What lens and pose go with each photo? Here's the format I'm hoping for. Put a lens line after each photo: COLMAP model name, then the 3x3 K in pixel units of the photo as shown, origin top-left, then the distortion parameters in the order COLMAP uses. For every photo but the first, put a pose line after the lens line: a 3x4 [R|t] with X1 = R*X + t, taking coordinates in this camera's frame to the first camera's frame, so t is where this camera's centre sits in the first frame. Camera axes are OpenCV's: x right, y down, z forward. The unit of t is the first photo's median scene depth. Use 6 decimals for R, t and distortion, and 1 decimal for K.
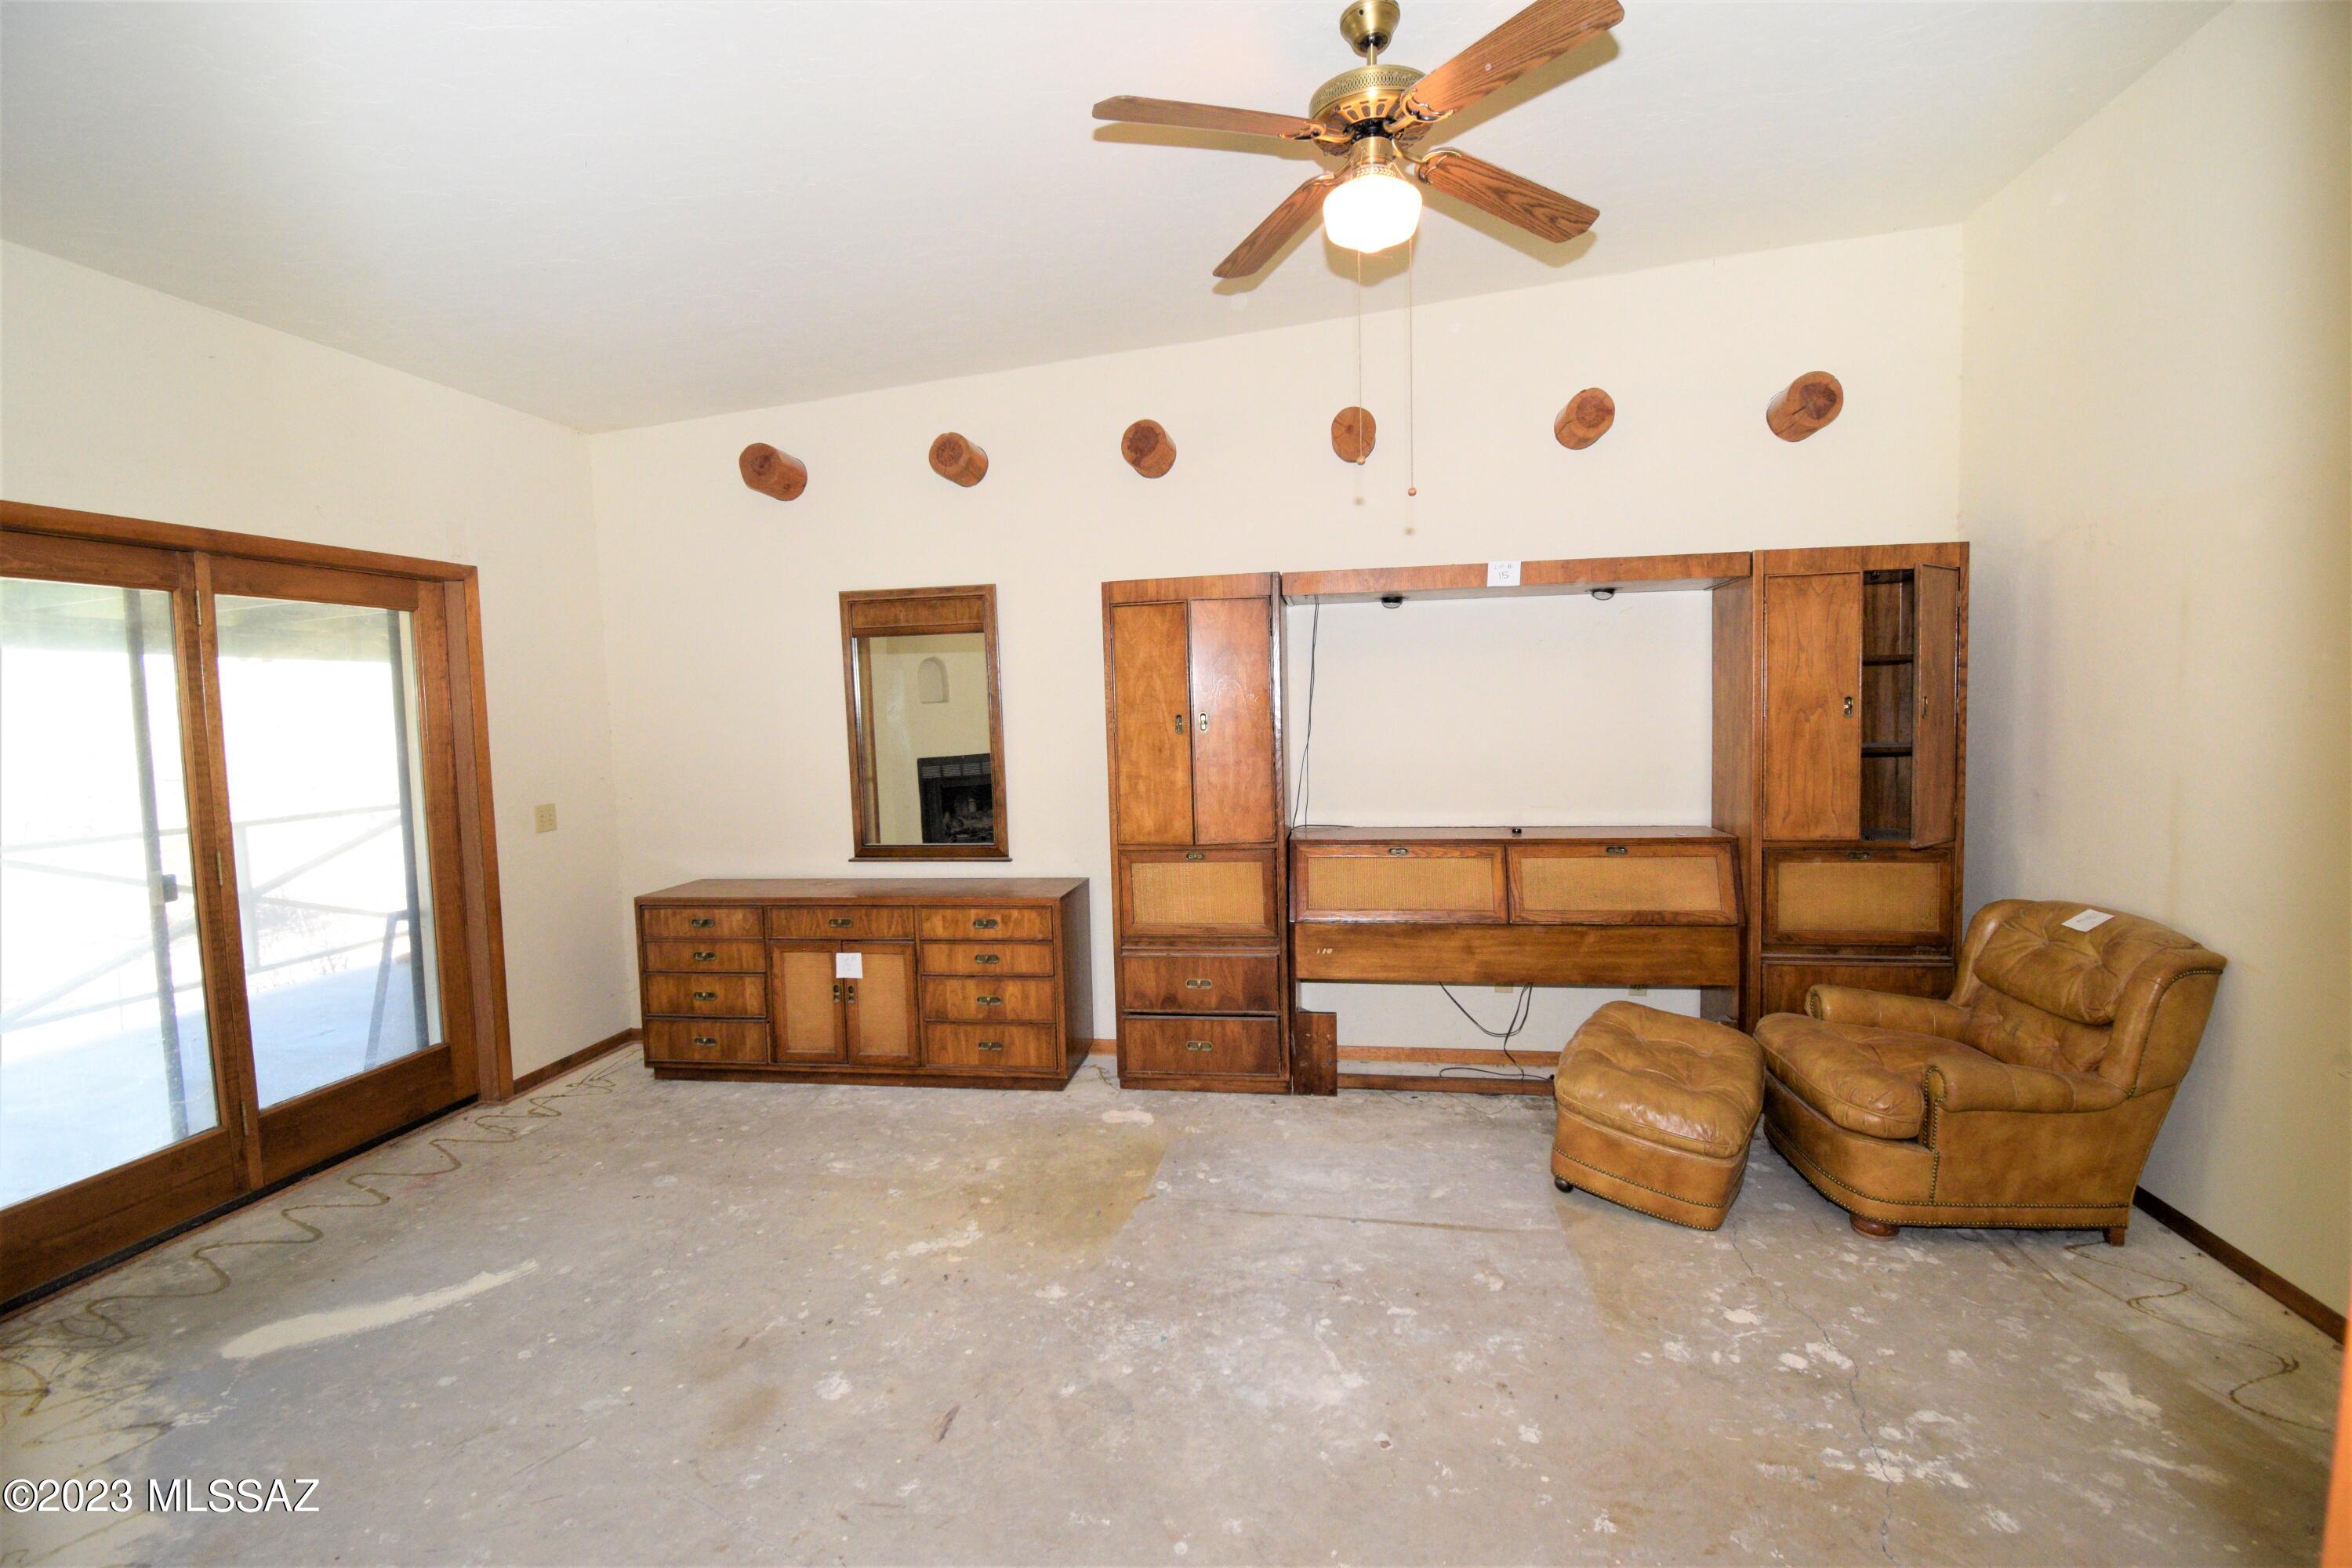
lens RADIAL K [[1040.4, 0, 1185.8], [0, 1040.4, 776.8], [0, 0, 1]] dist [0.012693, -0.018971]
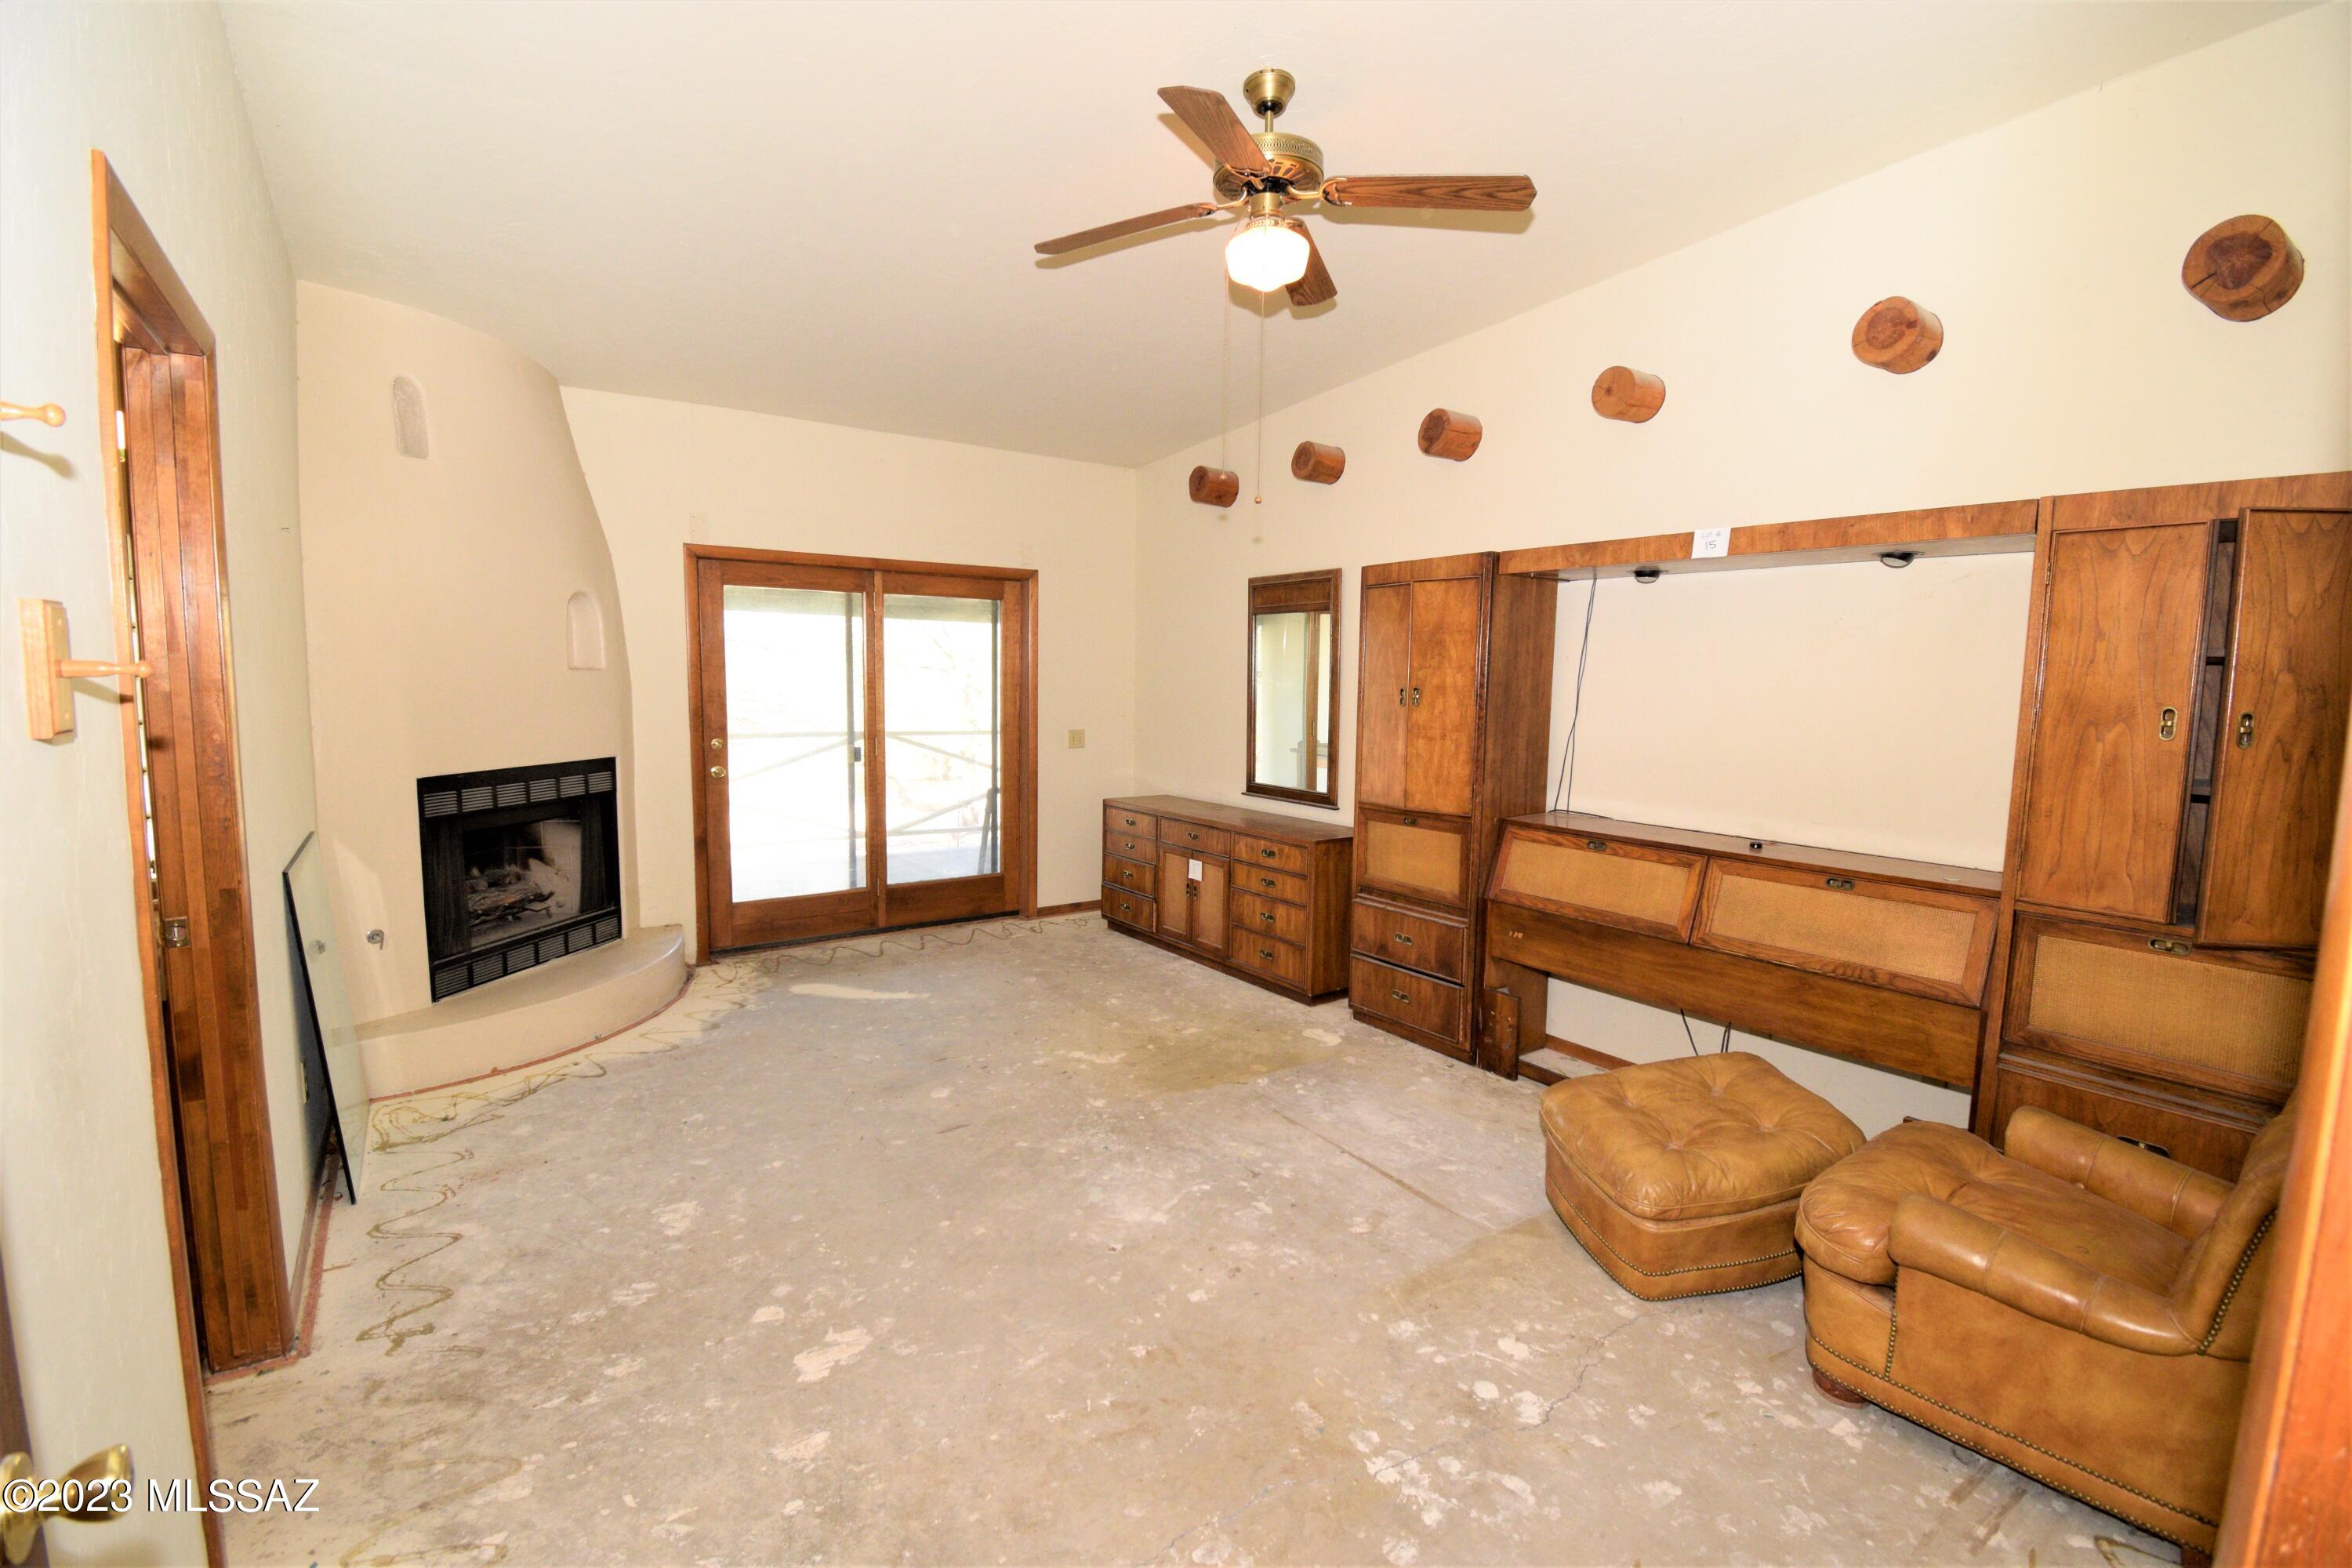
lens RADIAL K [[1040.4, 0, 1186.4], [0, 1040.4, 779.0], [0, 0, 1]] dist [0.012693, -0.018971]
pose [[0.705764, 0.108963, -0.700017, 0.631119], [-0.082638, 0.994018, 0.071410, -0.026022], [0.703610, 0.007450, 0.710547, 0.077387]]
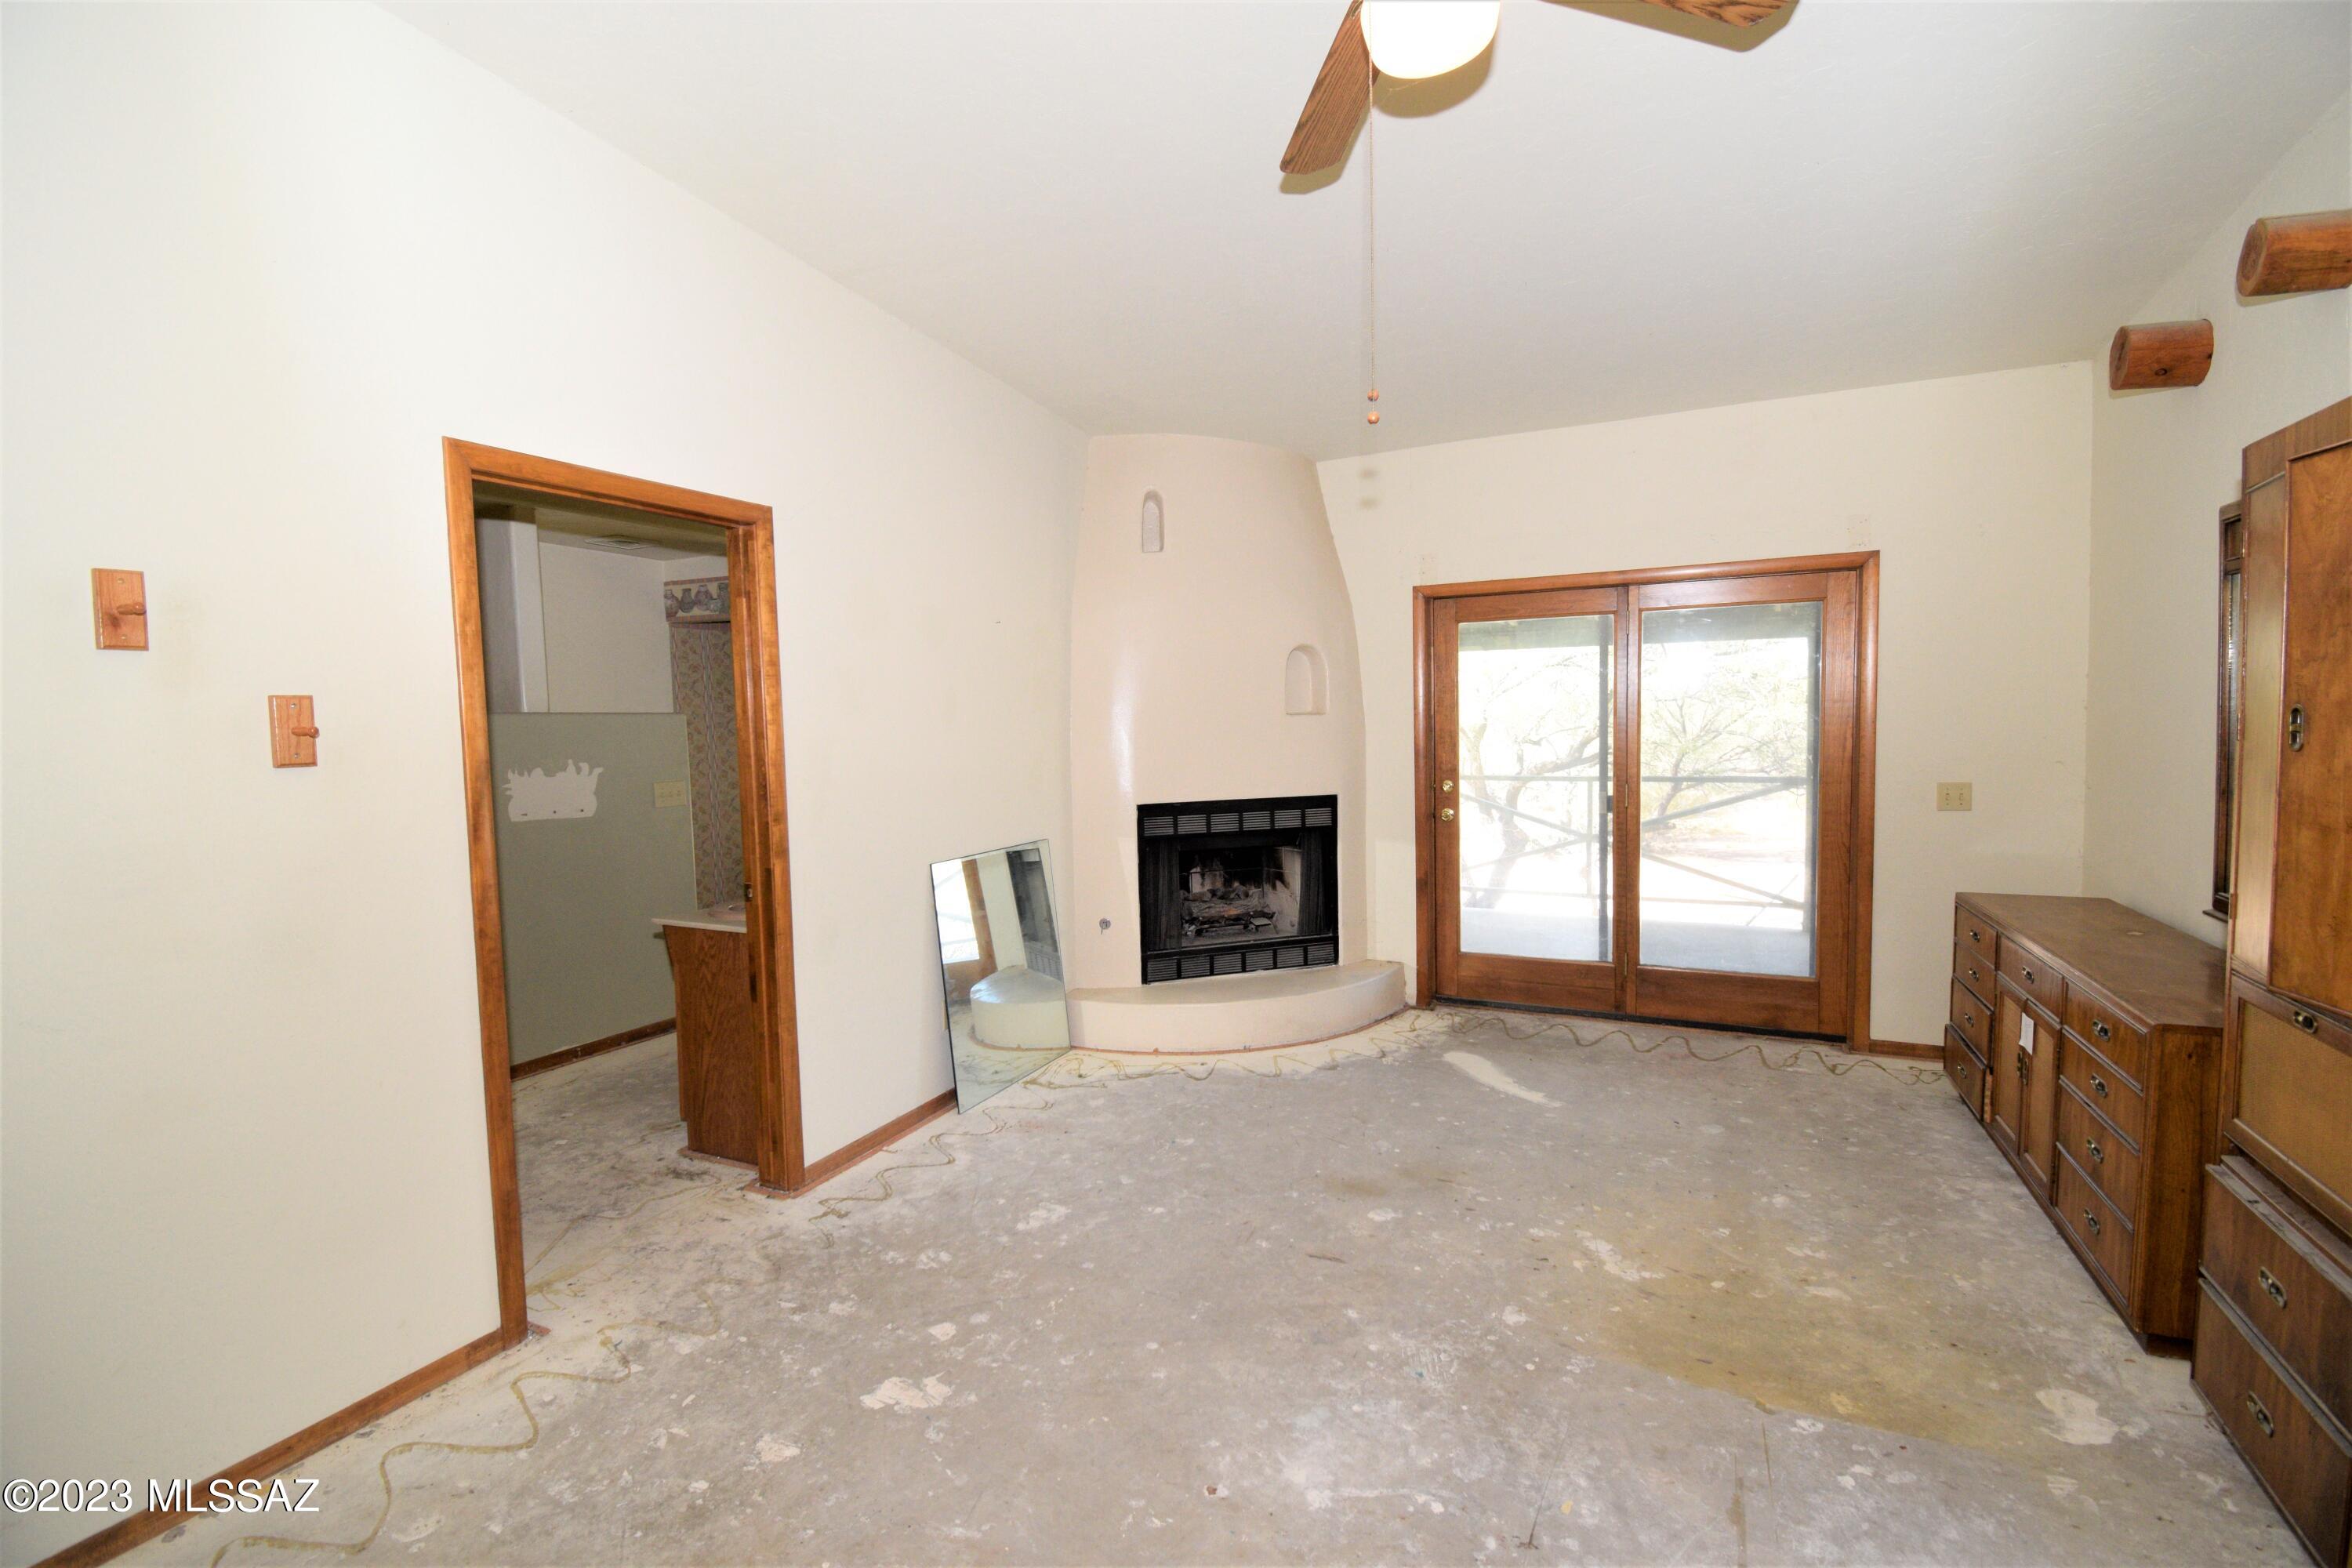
lens RADIAL K [[1040.4, 0, 1182.2], [0, 1040.4, 771.7], [0, 0, 1]] dist [0.012693, -0.018971]
pose [[-0.275240, 0.084393, -0.957664, 0.604207], [-0.037768, 0.994421, 0.098487, -0.061768], [0.960633, 0.063276, -0.270517, 0.680680]]
